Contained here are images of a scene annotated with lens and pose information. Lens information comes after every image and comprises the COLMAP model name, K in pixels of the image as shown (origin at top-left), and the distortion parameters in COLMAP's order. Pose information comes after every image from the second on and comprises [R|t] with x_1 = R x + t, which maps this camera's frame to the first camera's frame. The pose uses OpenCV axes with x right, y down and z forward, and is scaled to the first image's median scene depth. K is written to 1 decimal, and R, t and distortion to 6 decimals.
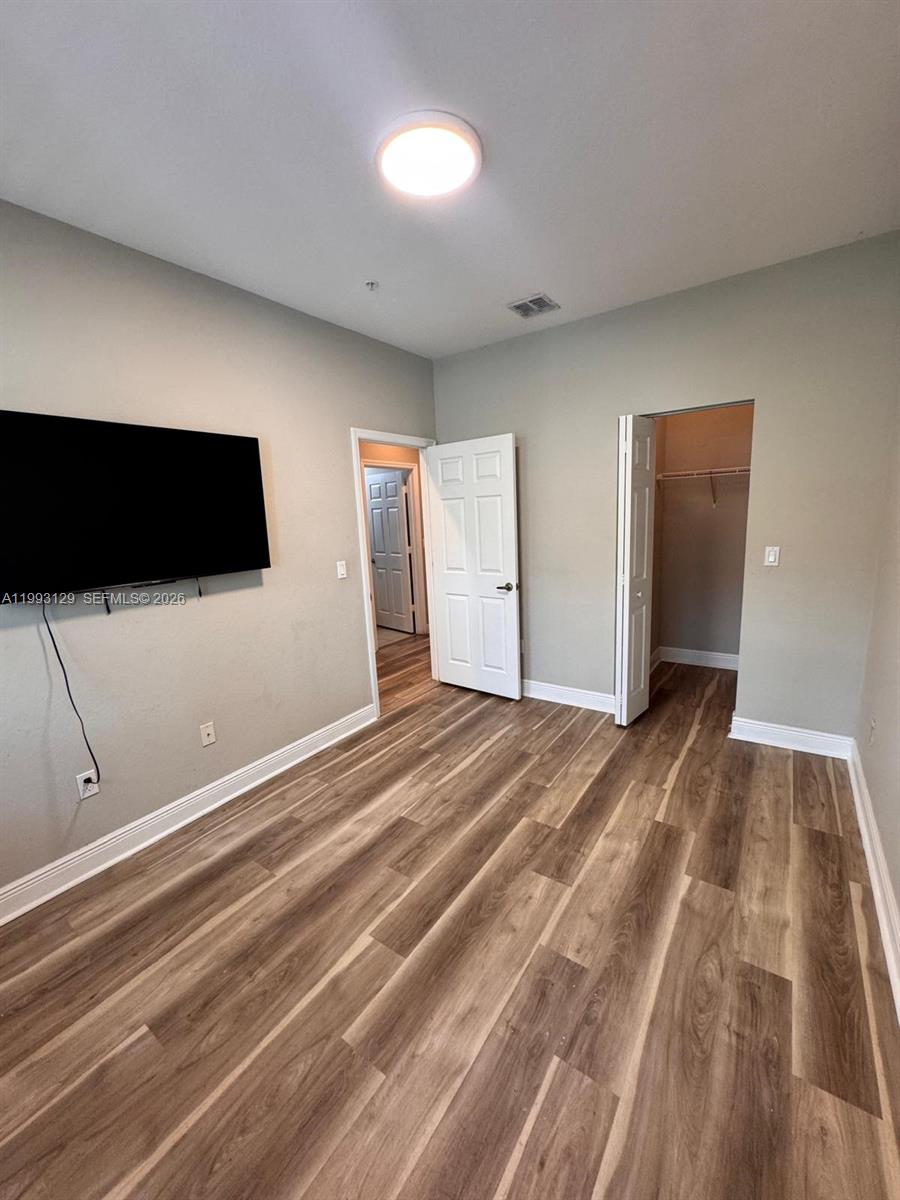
lens RADIAL K [[477.5, 0, 455.8], [0, 477.5, 602.8], [0, 0, 1]] dist [-0.005903, 0.000482]
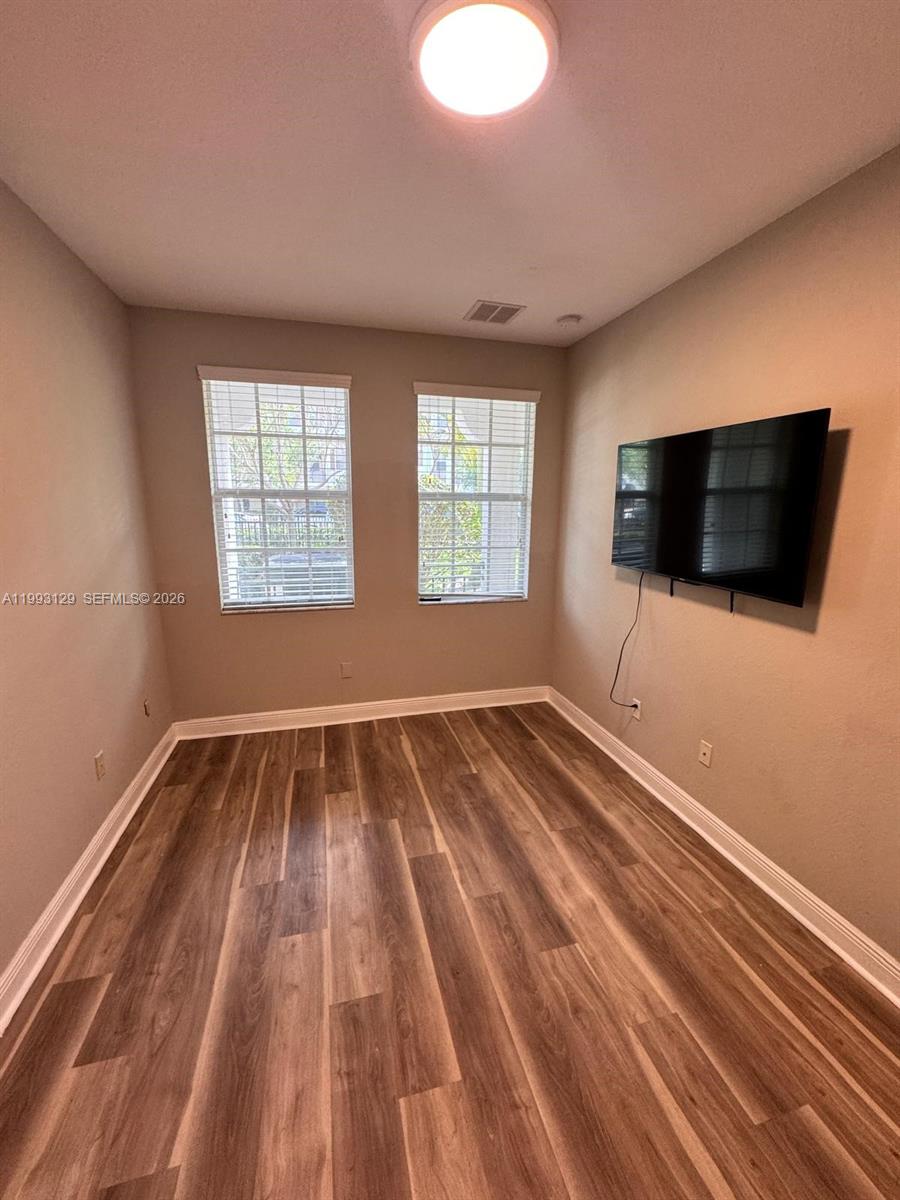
lens RADIAL K [[477.5, 0, 444.6], [0, 477.5, 598.7], [0, 0, 1]] dist [-0.005903, 0.000482]
pose [[-0.656373, 0.190877, -0.729890, 0.578018], [-0.117409, 0.929833, 0.348749, -0.358660], [0.745244, 0.314605, -0.587907, 1.417911]]
